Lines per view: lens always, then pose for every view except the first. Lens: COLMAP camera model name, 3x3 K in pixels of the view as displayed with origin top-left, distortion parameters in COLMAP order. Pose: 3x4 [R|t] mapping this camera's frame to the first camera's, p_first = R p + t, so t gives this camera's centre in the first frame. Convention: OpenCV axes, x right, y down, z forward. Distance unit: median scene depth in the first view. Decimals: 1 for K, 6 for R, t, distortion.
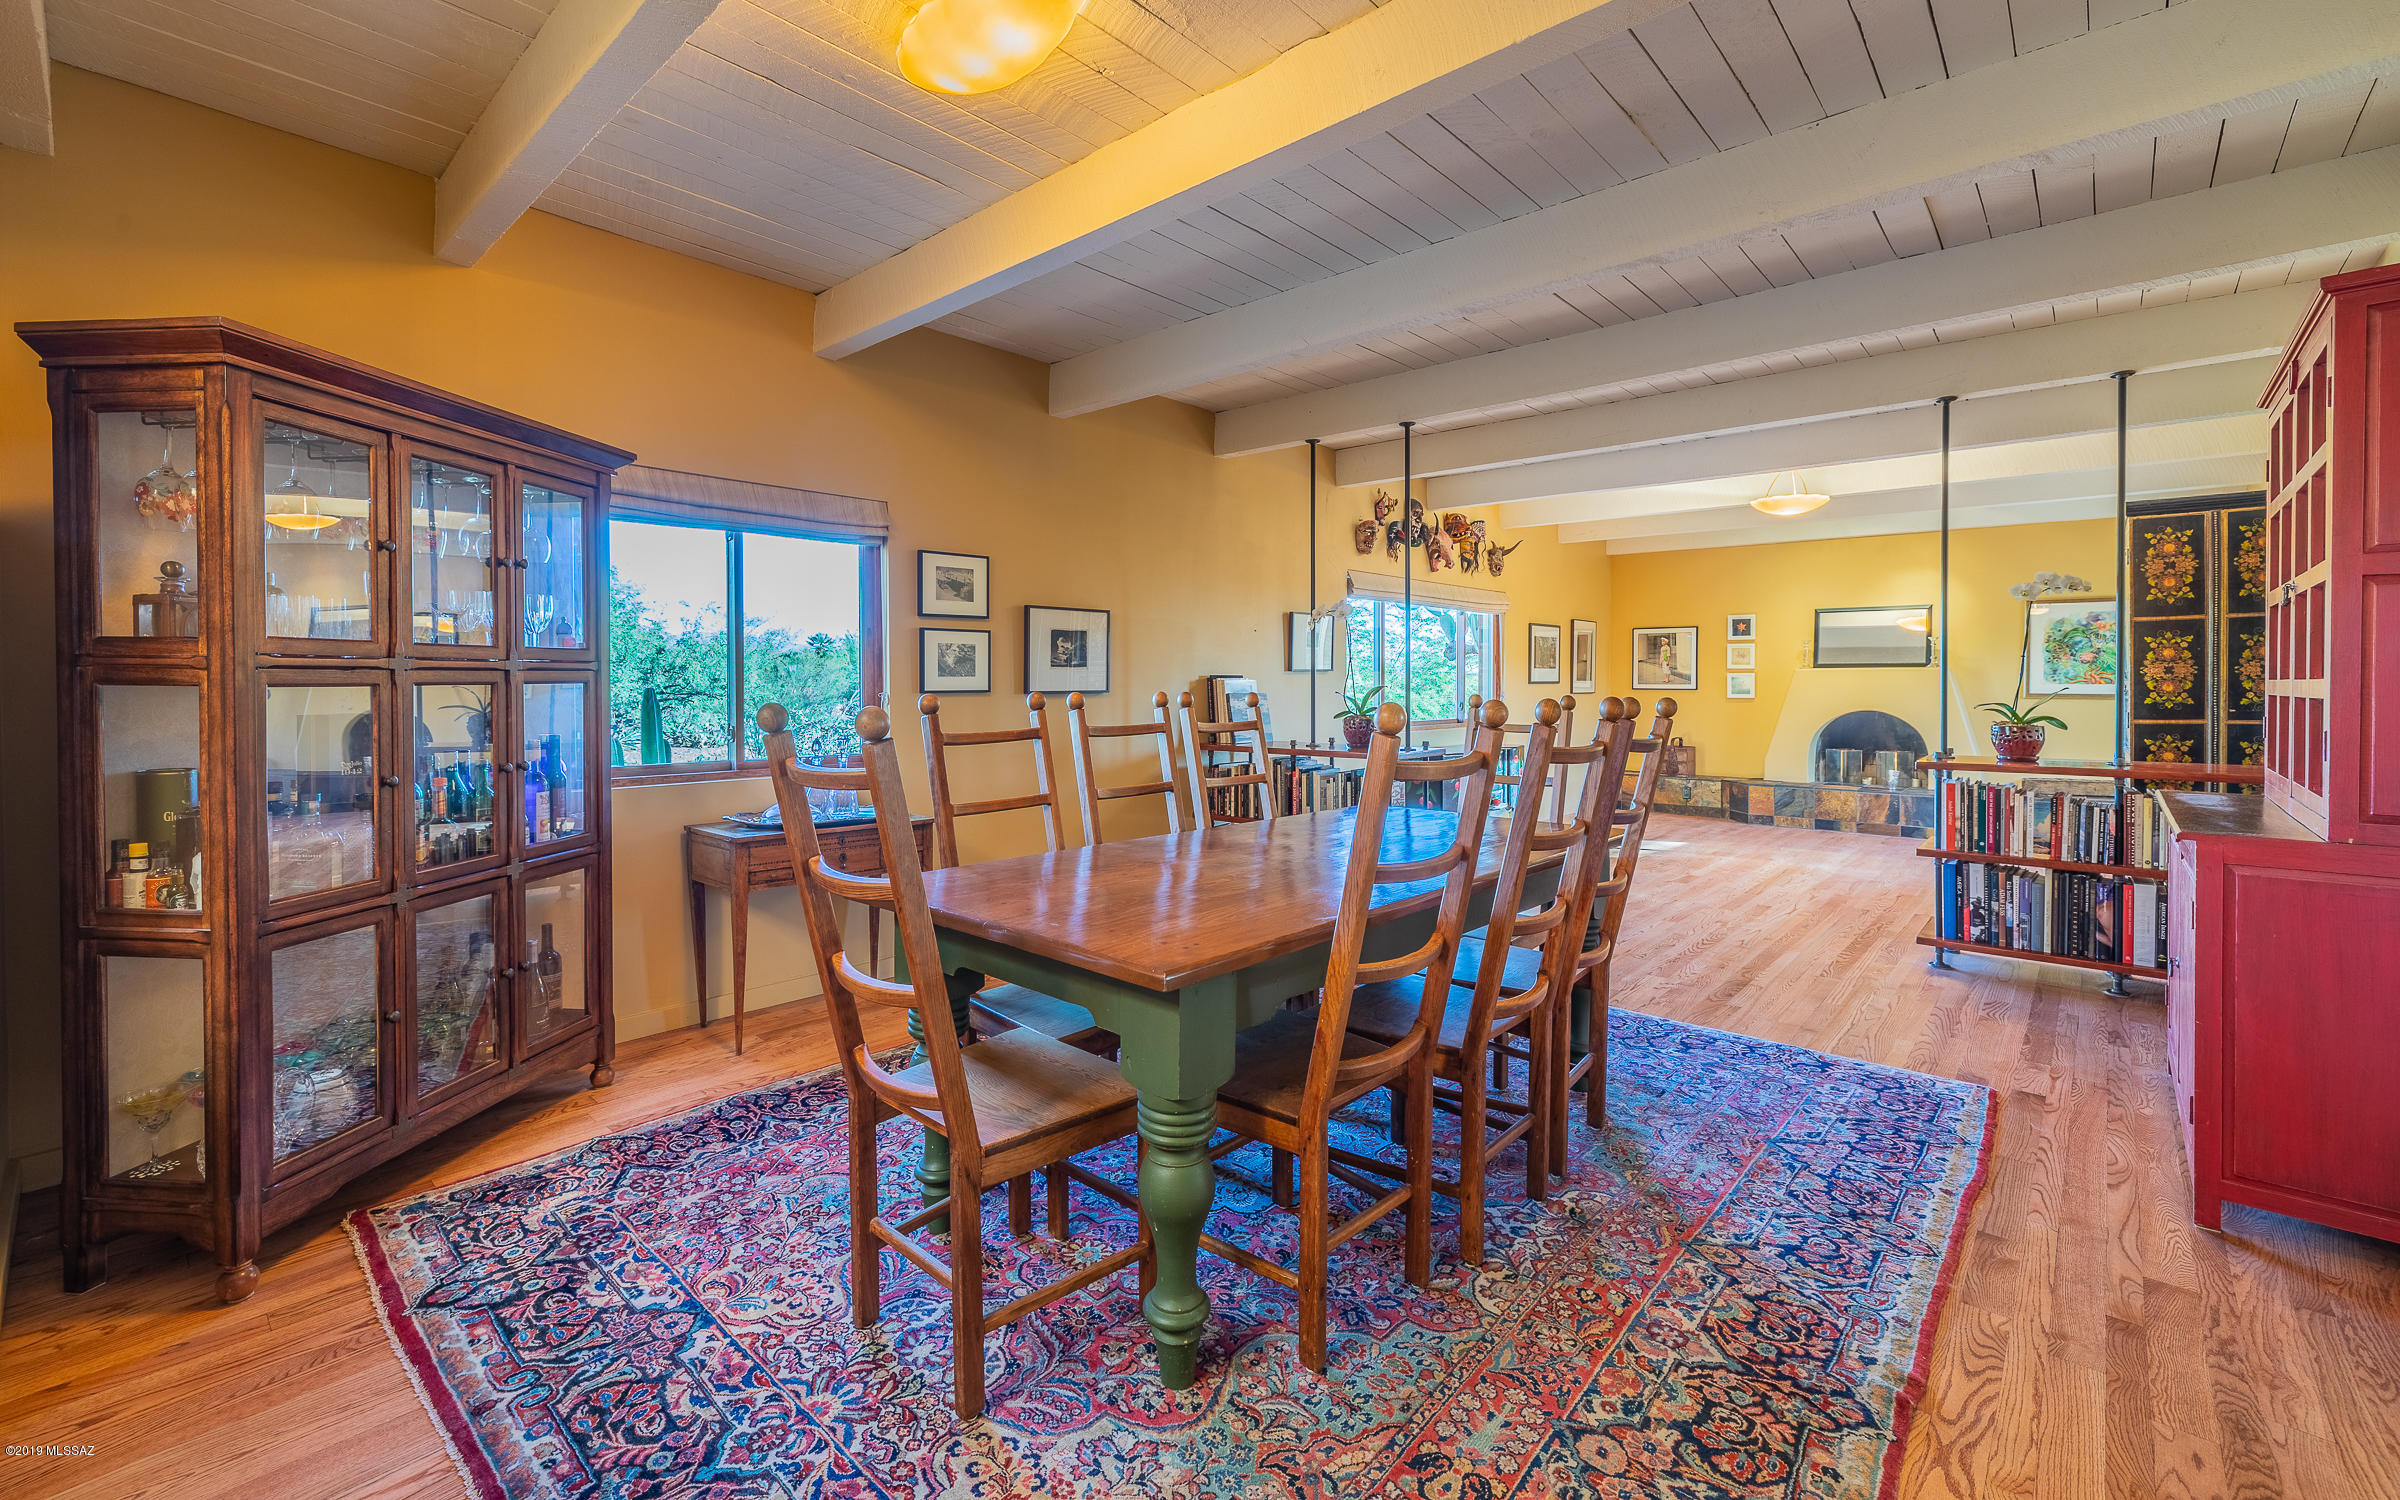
lens RADIAL K [[1004.1, 0, 1139.6], [0, 1004.1, 697.0], [0, 0, 1]] dist [-0.002399, 0.000737]
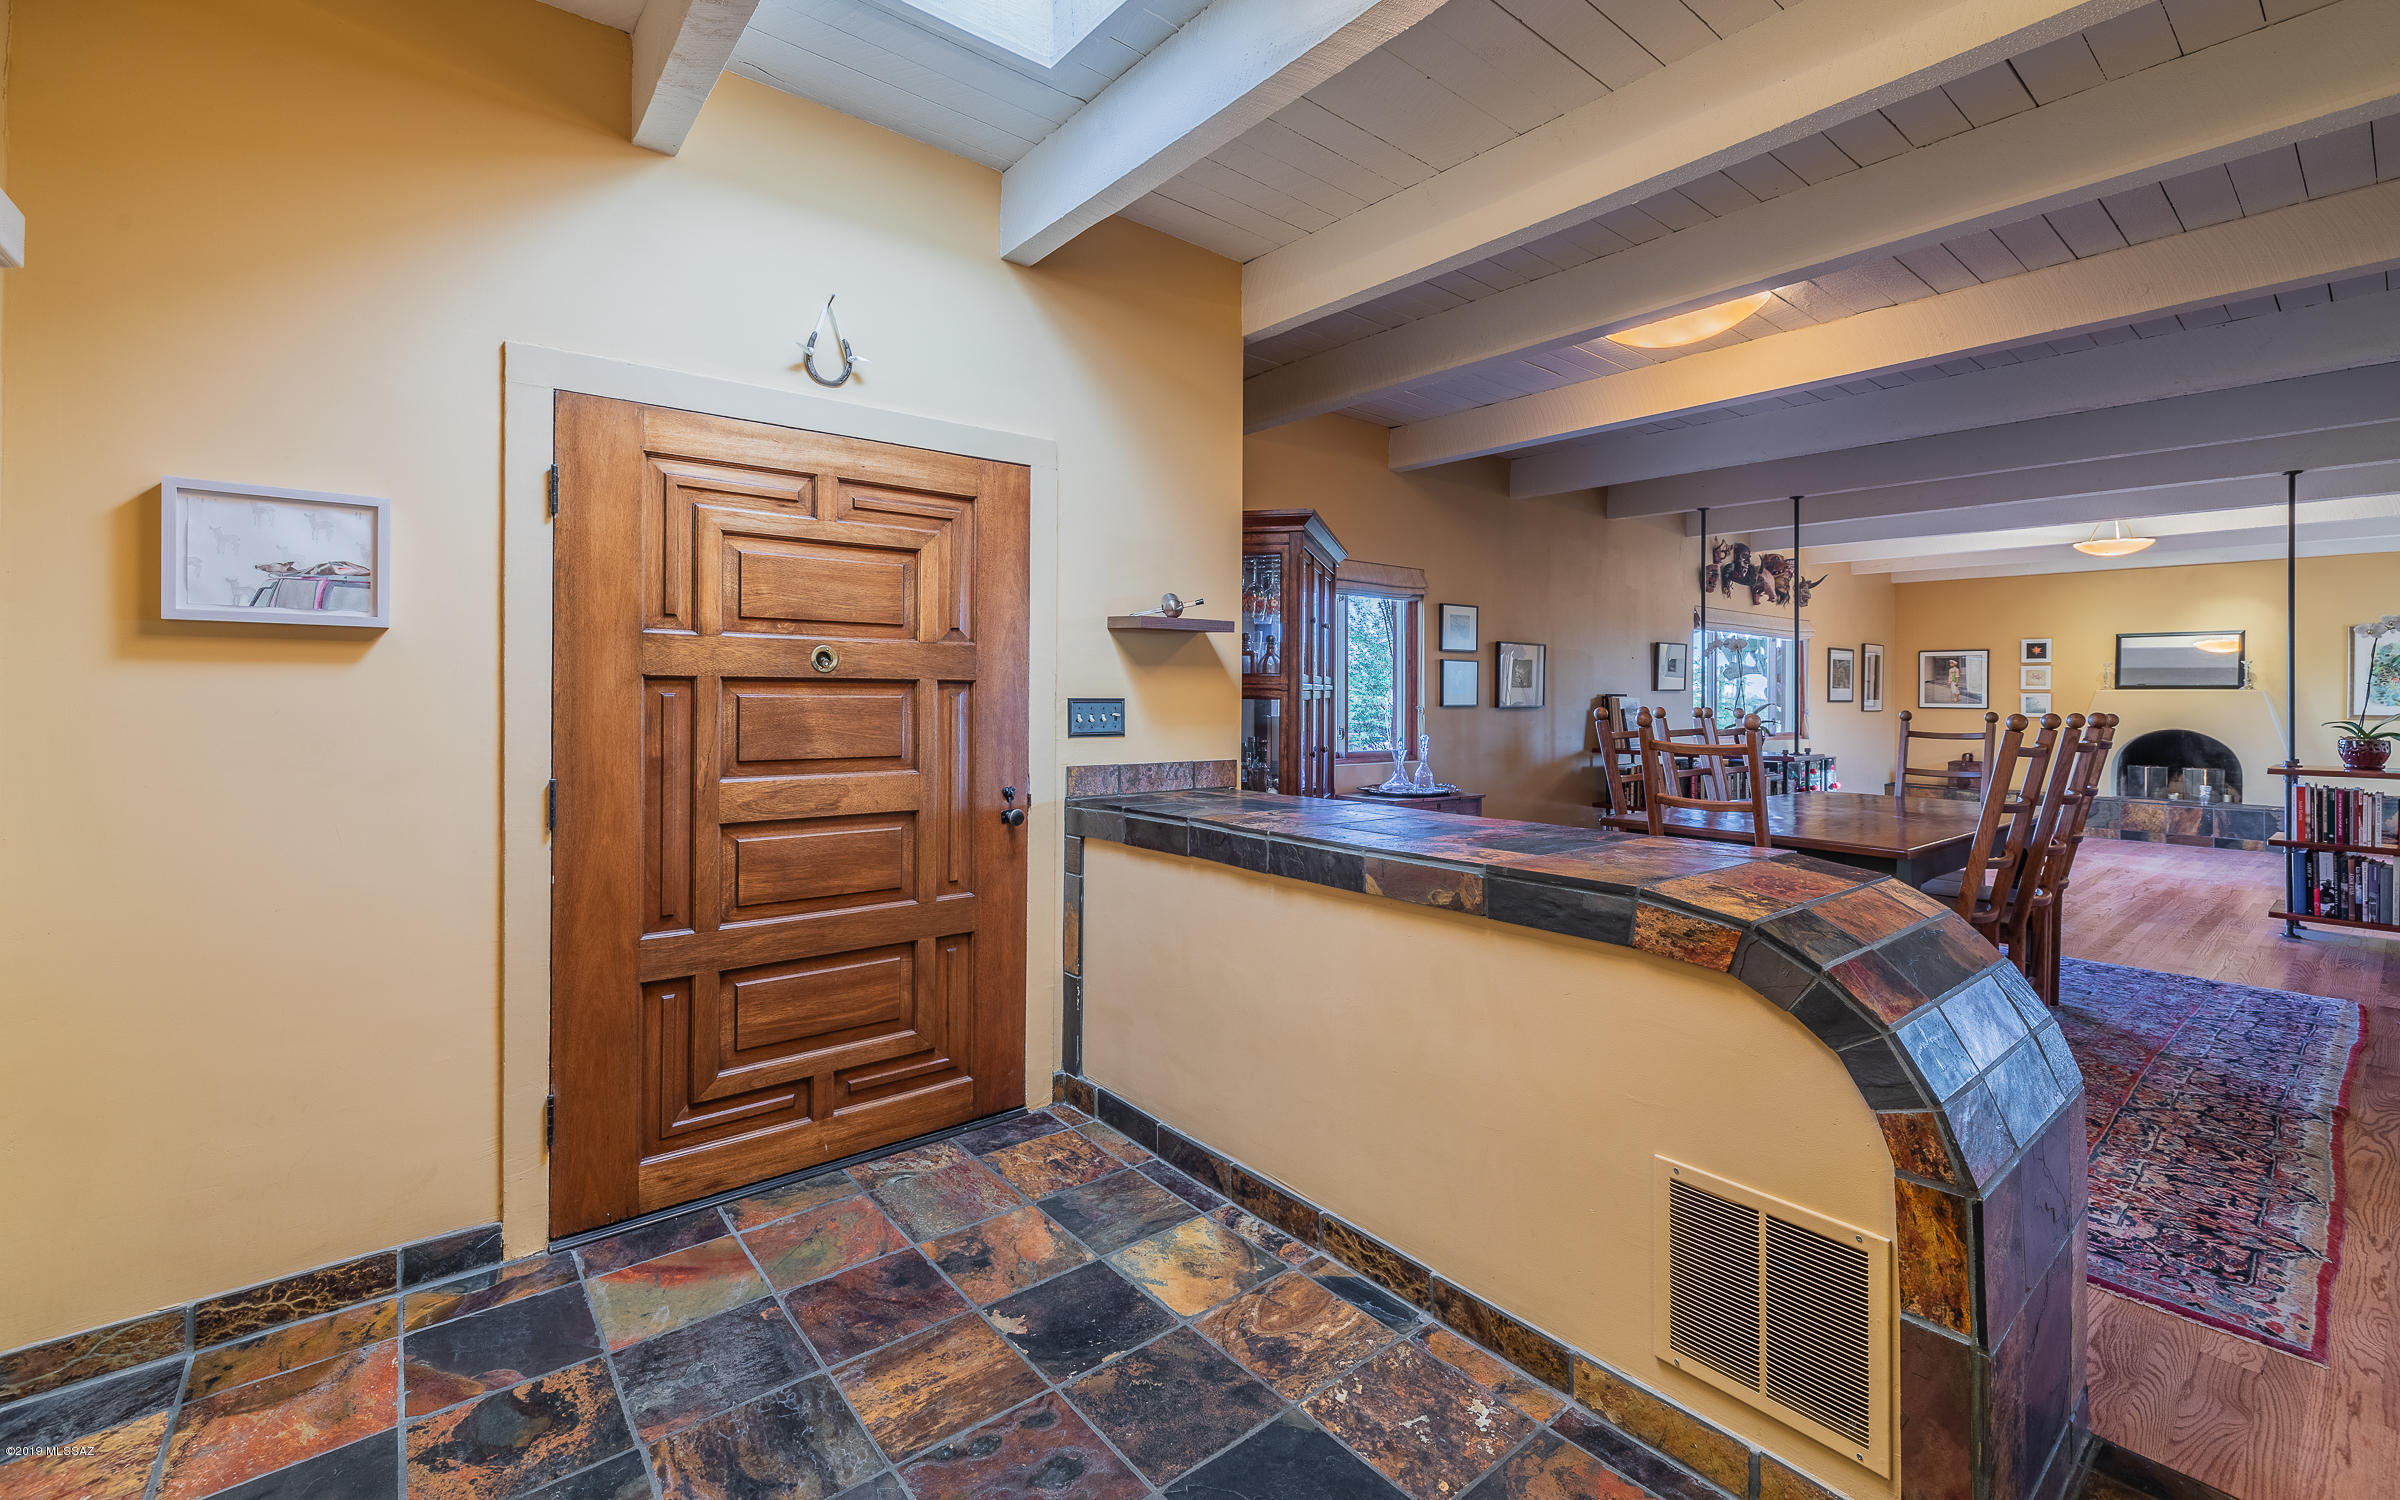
lens RADIAL K [[1004.1, 0, 1131.3], [0, 1004.1, 700.1], [0, 0, 1]] dist [-0.002399, 0.000737]
pose [[0.989662, 0.006231, -0.143283, -0.423202], [-0.007926, 0.999905, -0.011259, 0.005997], [0.143199, 0.012278, 0.989618, -0.410351]]
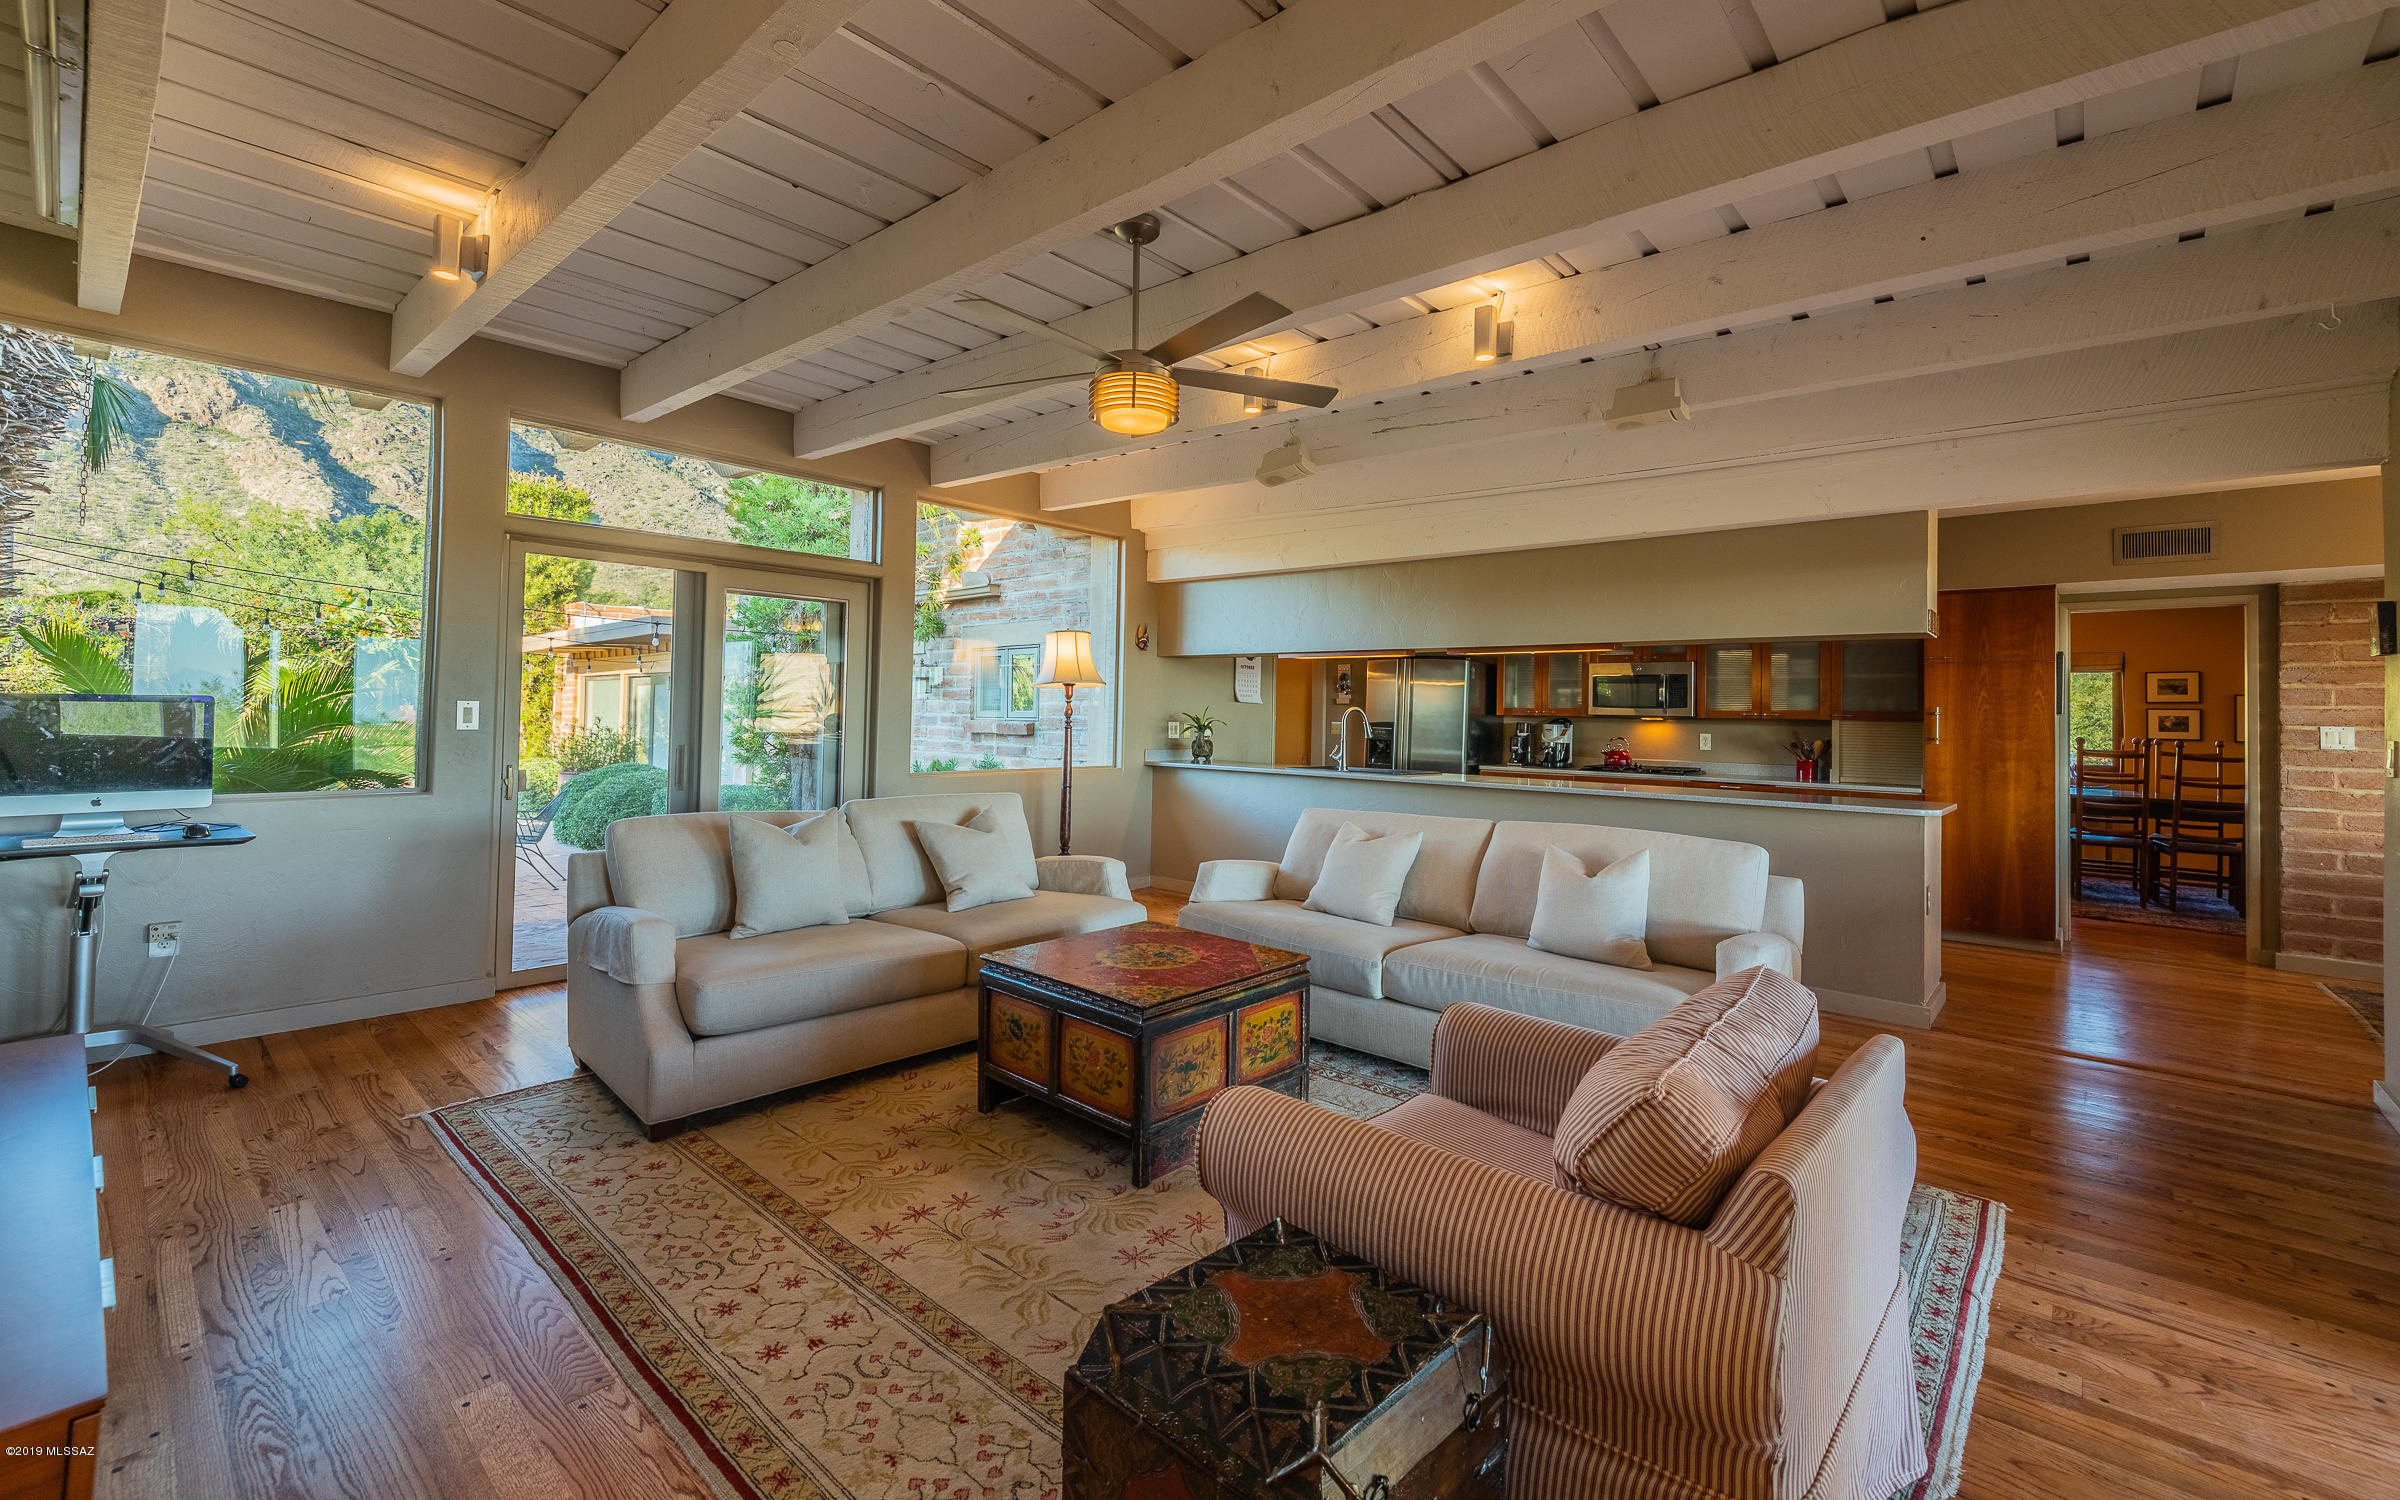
lens RADIAL K [[1004.1, 0, 1196.1], [0, 1004.1, 694.2], [0, 0, 1]] dist [-0.002399, 0.000737]
pose [[0.036085, -0.016068, -0.999220, 1.718000], [-0.035629, 0.999214, -0.017355, 0.007842], [0.998713, 0.036227, 0.035485, -1.006468]]
